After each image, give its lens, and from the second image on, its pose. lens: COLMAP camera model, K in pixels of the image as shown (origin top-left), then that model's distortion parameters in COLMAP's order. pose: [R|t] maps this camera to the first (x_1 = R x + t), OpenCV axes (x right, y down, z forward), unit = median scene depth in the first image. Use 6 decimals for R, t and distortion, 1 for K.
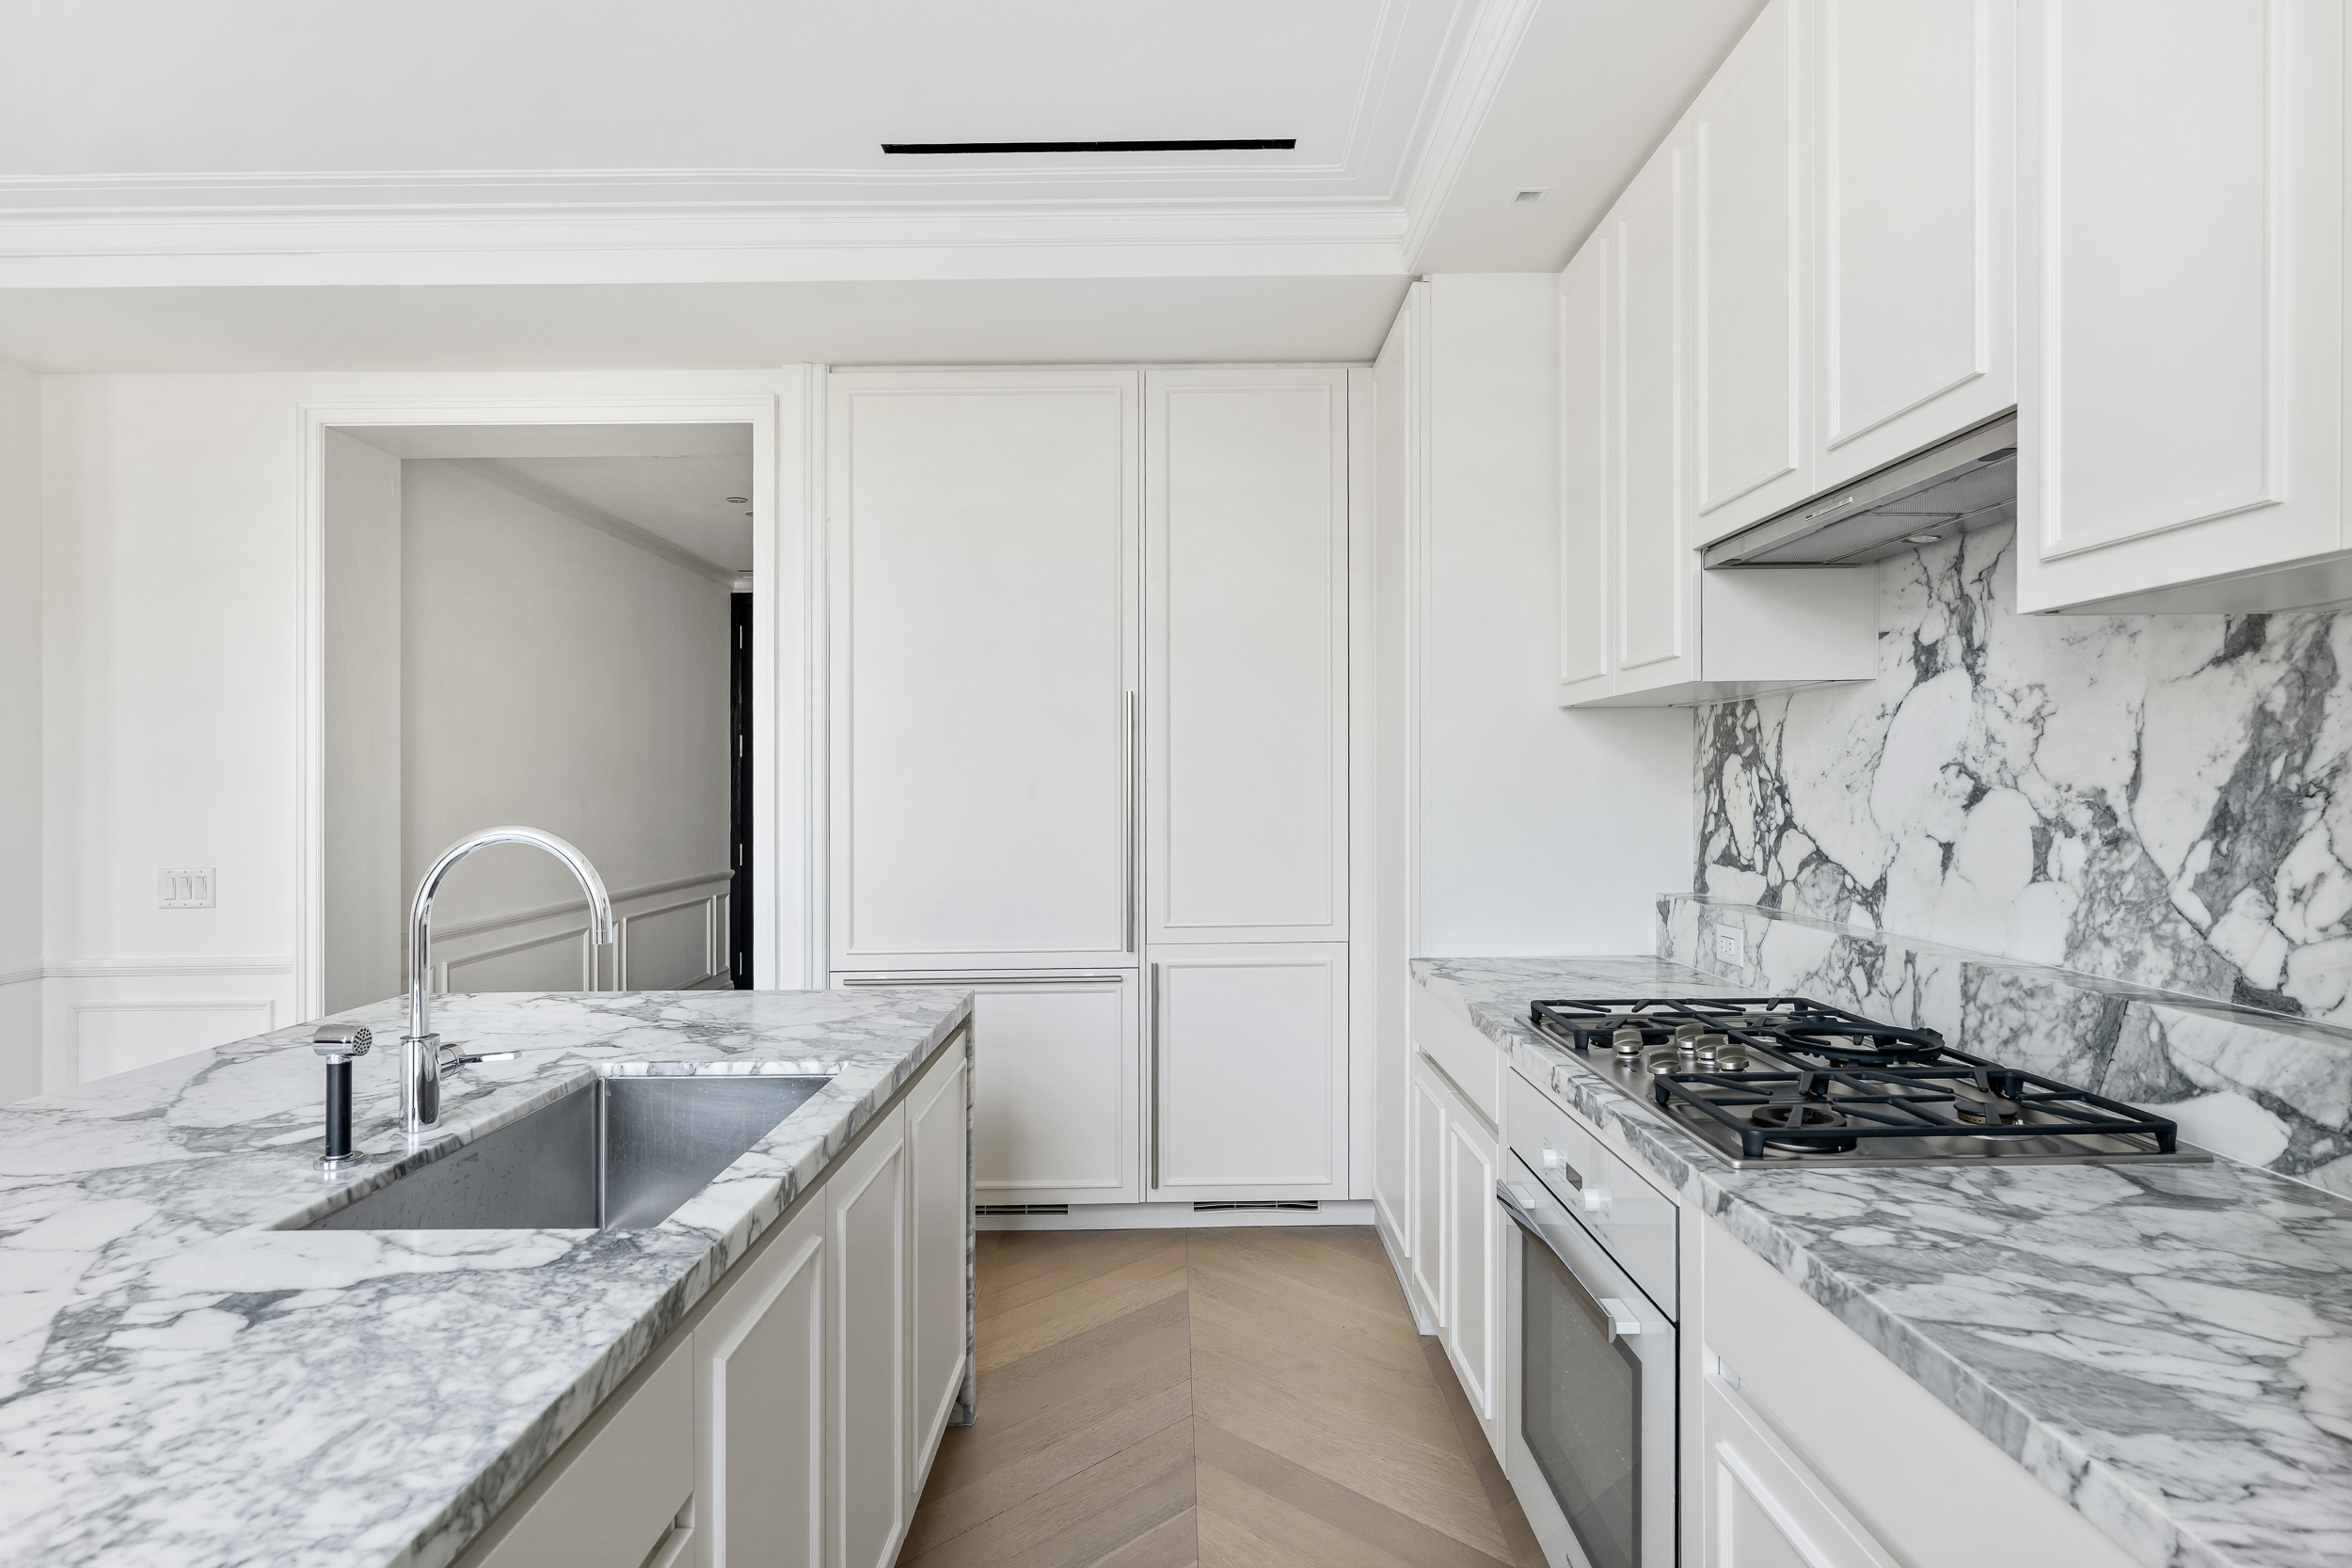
lens RADIAL K [[1301.7, 0, 1179.8], [0, 1301.7, 773.8], [0, 0, 1]] dist [0.001523, -0.000298]
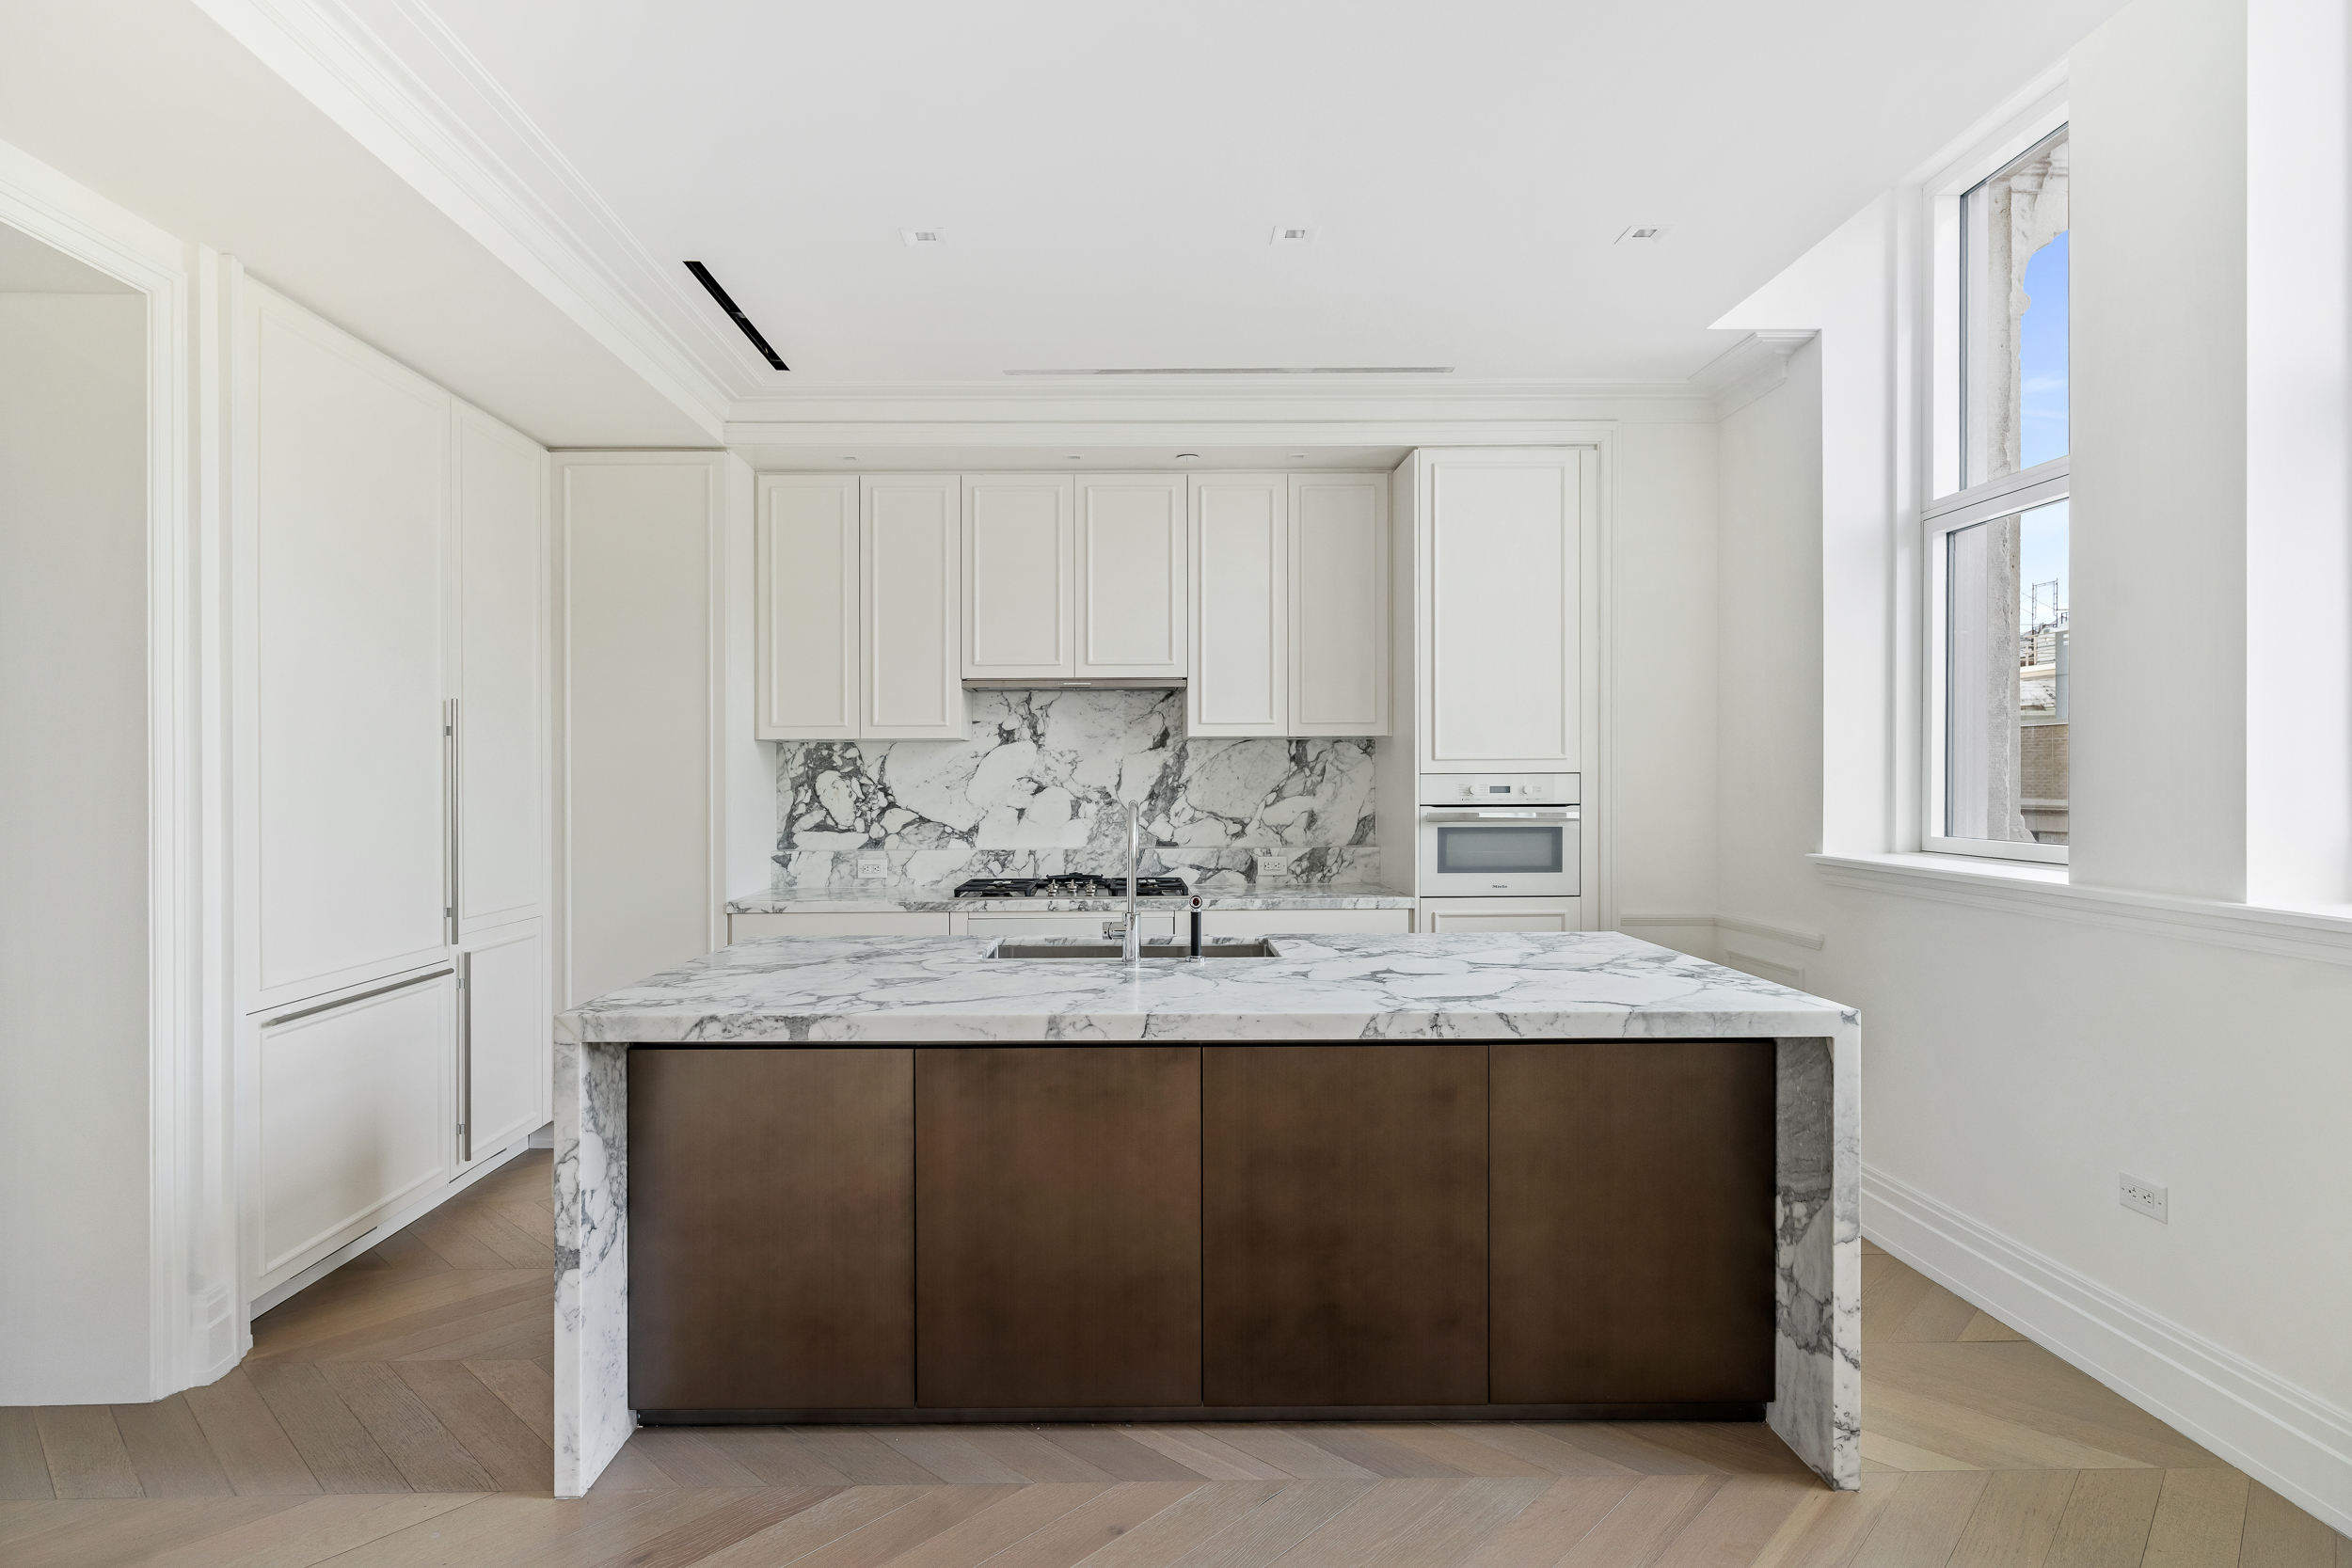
lens RADIAL K [[1301.7, 0, 1171.5], [0, 1301.7, 790.3], [0, 0, 1]] dist [0.001523, -0.000298]
pose [[-0.045041, 0.001078, 0.998985, -2.098883], [-0.001067, 0.999999, -0.001127, 0.021089], [-0.998985, -0.001117, -0.045040, 0.866210]]
